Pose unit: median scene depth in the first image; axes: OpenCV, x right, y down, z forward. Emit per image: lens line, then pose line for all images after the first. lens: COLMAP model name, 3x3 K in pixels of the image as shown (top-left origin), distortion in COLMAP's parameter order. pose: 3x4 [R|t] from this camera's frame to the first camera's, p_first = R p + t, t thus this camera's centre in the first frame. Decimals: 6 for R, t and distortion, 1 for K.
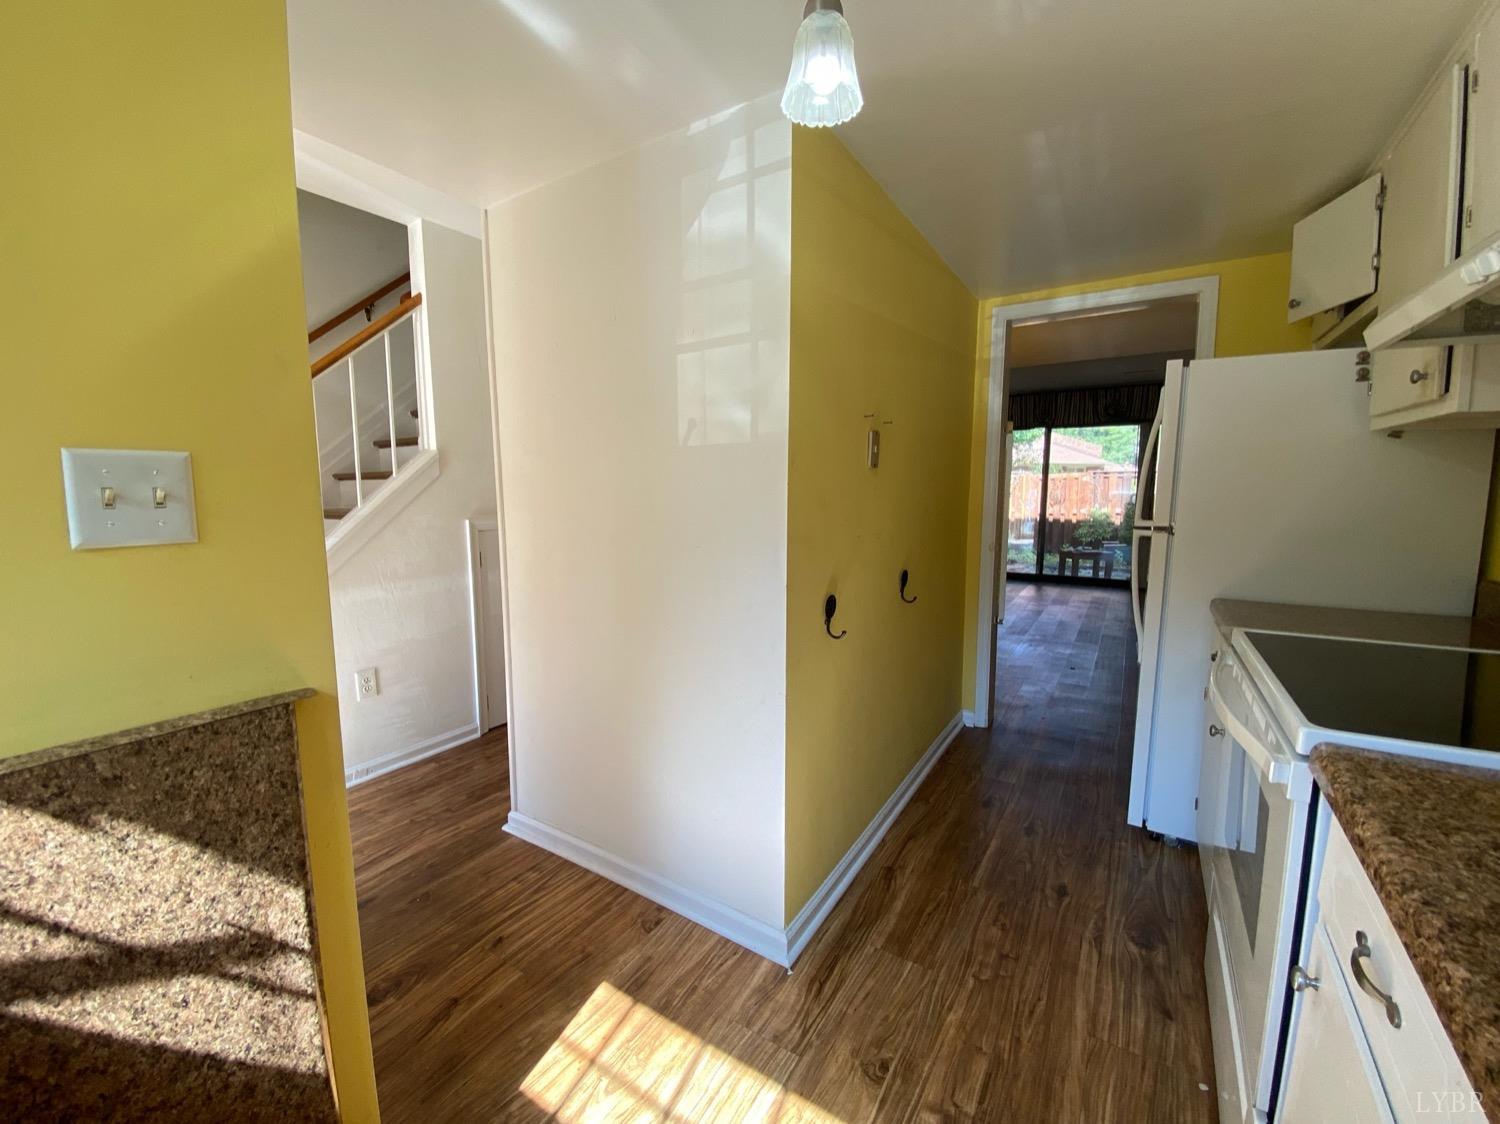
lens RADIAL K [[606.7, 0, 747.8], [0, 606.7, 557.6], [0, 0, 1]] dist [0.011853, -0.016878]
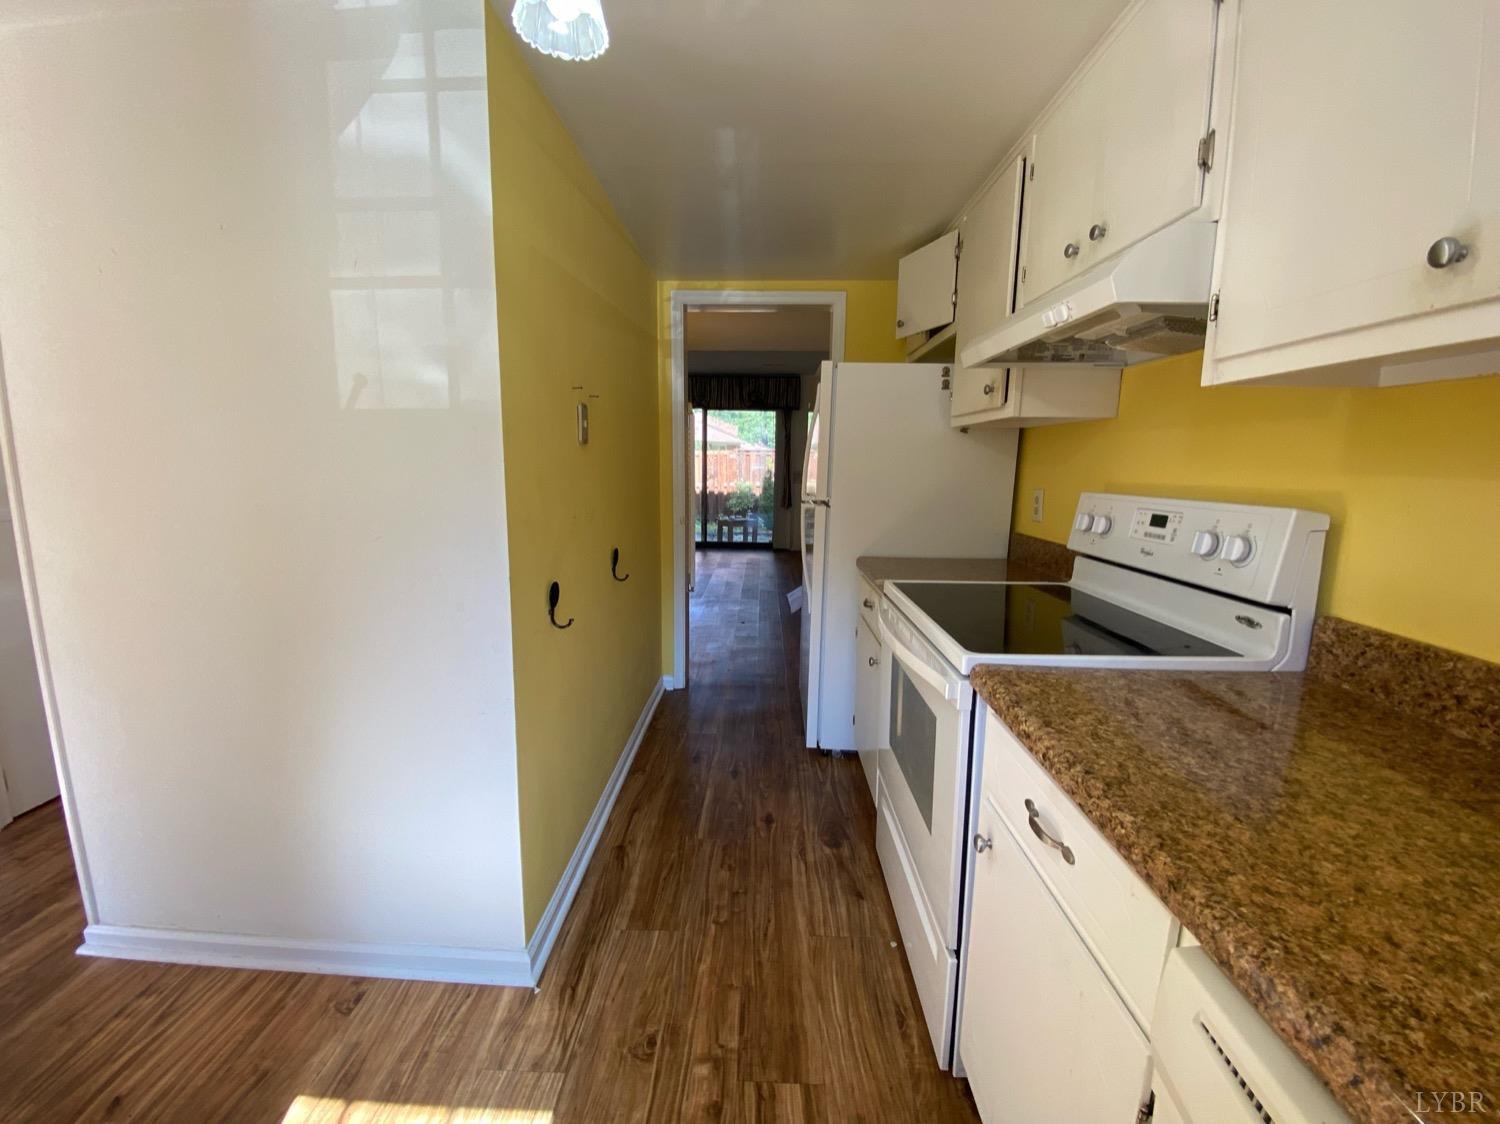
lens RADIAL K [[606.7, 0, 747.8], [0, 606.7, 557.6], [0, 0, 1]] dist [0.011853, -0.016878]
pose [[0.857350, -0.067144, 0.510337, -0.084567], [0.044239, 0.997399, 0.056906, -0.015973], [-0.512830, -0.026211, 0.858090, 0.056808]]
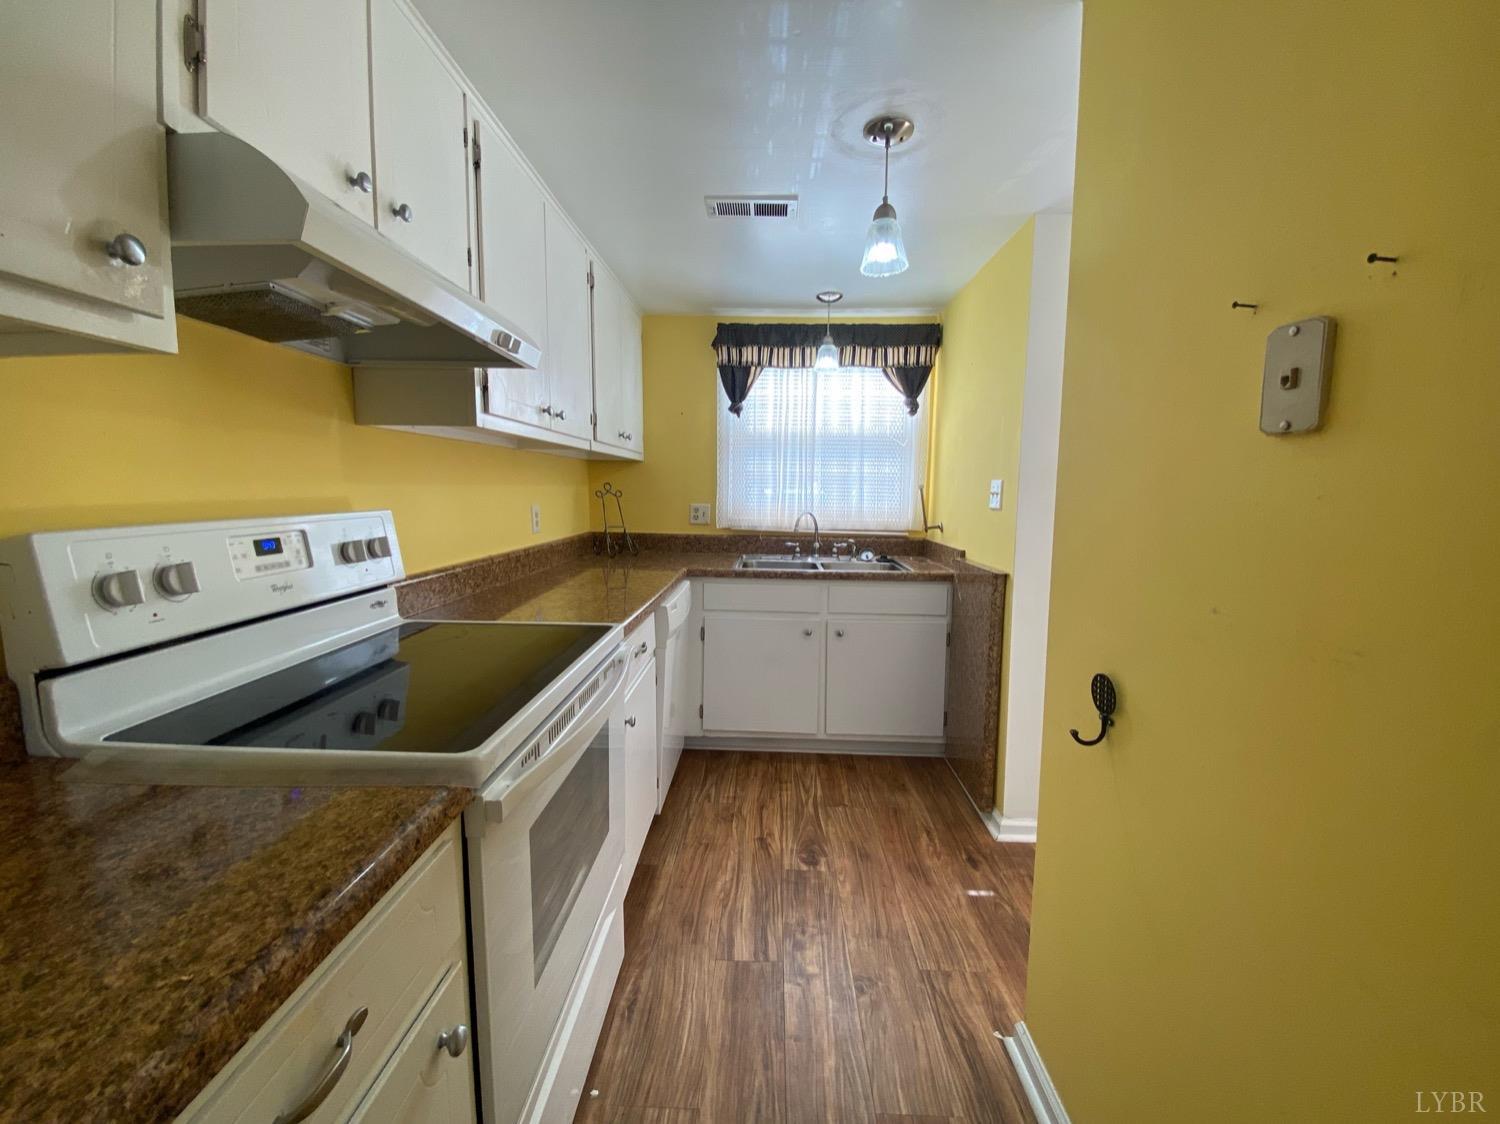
lens RADIAL K [[606.7, 0, 747.8], [0, 606.7, 557.6], [0, 0, 1]] dist [0.011853, -0.016878]
pose [[-0.861049, 0.052786, -0.505775, 0.800601], [-0.062029, 0.976269, 0.207490, -0.162896], [0.504725, 0.210032, -0.837341, 1.419000]]
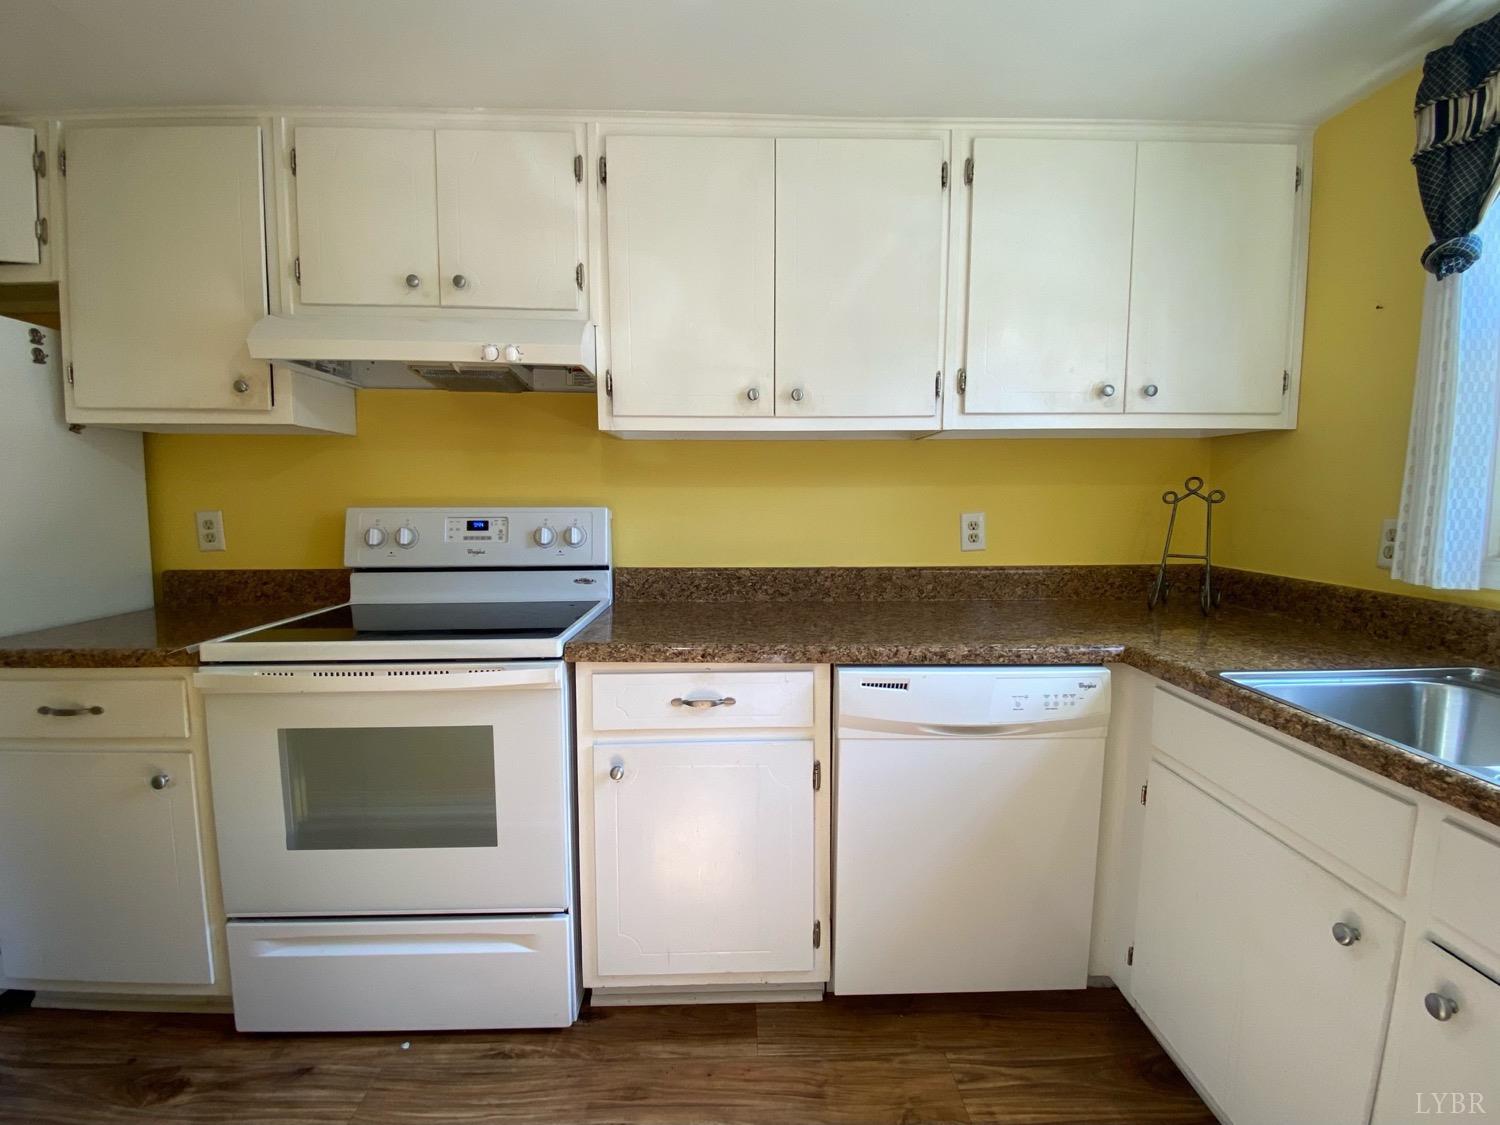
lens RADIAL K [[640.2, 0, 750.1], [0, 640.2, 560.7], [0, 0, 1]] dist [0.021499, -0.020796]
pose [[-0.563249, -0.076901, 0.822701, -0.364381], [0.093037, 0.983426, 0.155622, -0.067011], [-0.821033, 0.164195, -0.546759, 0.780427]]
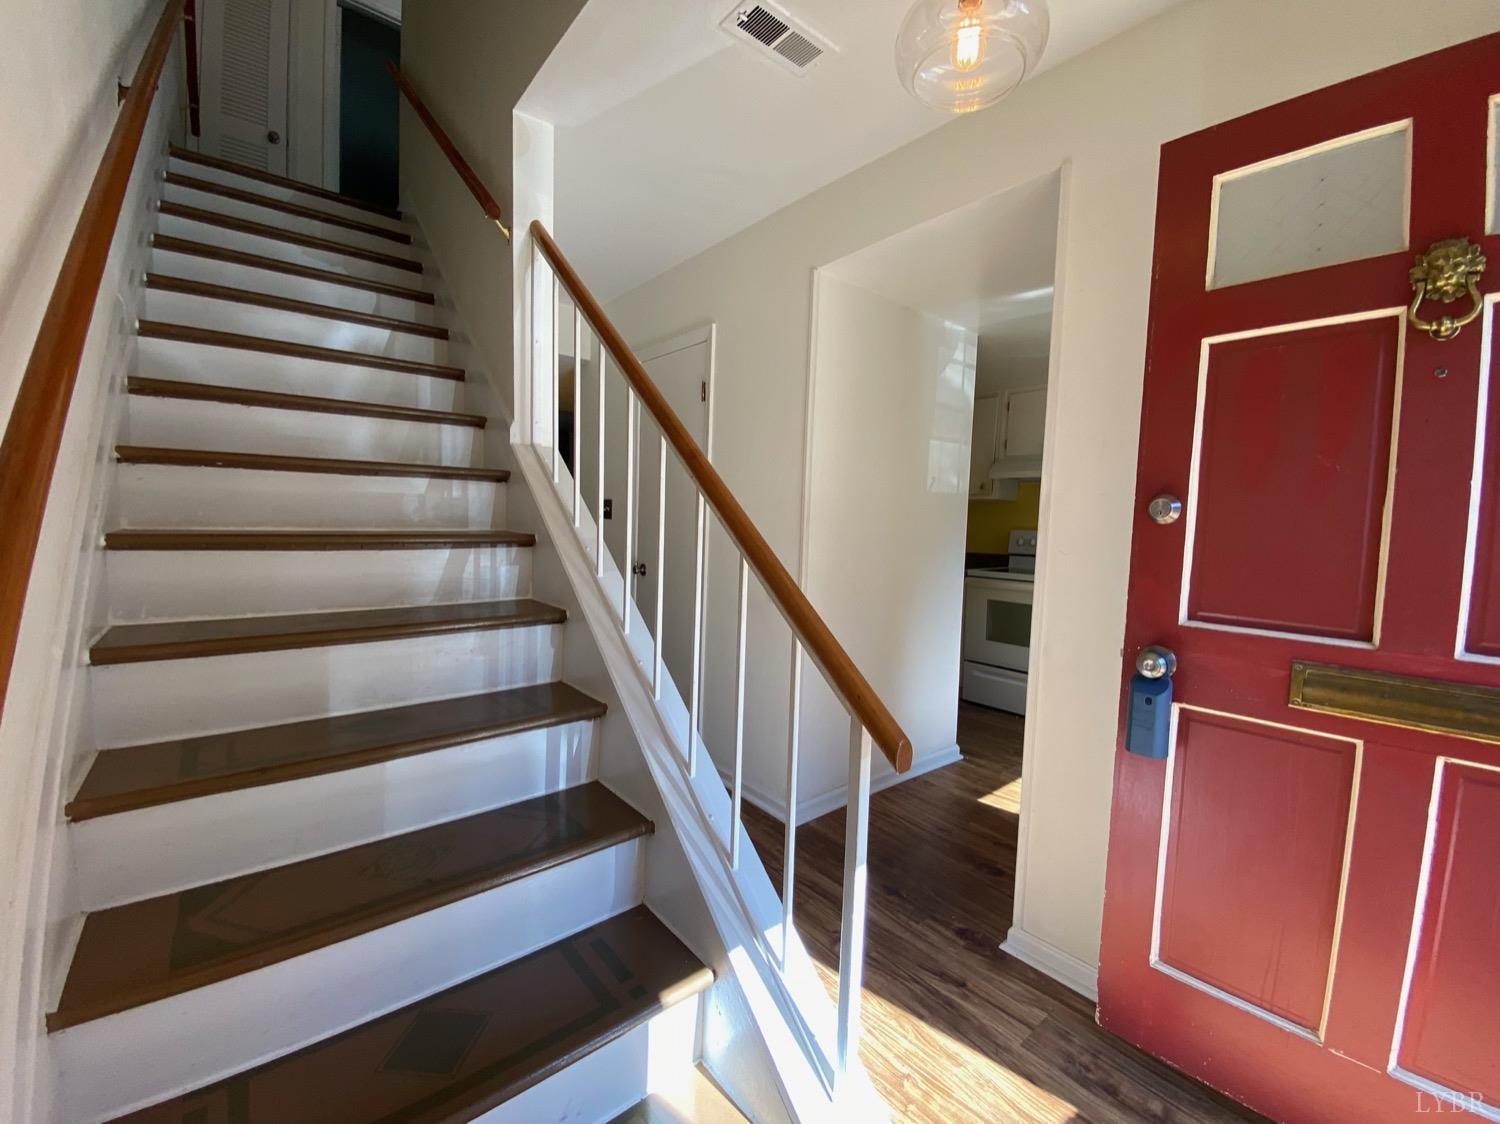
lens RADIAL K [[607.7, 0, 750.0], [0, 607.7, 562.0], [0, 0, 1]] dist [0.020276, -0.020932]
pose [[0.293580, -0.053653, 0.954428, -2.058904], [0.080557, 0.996261, 0.031226, -0.085951], [-0.952534, 0.067719, 0.296804, 1.055838]]
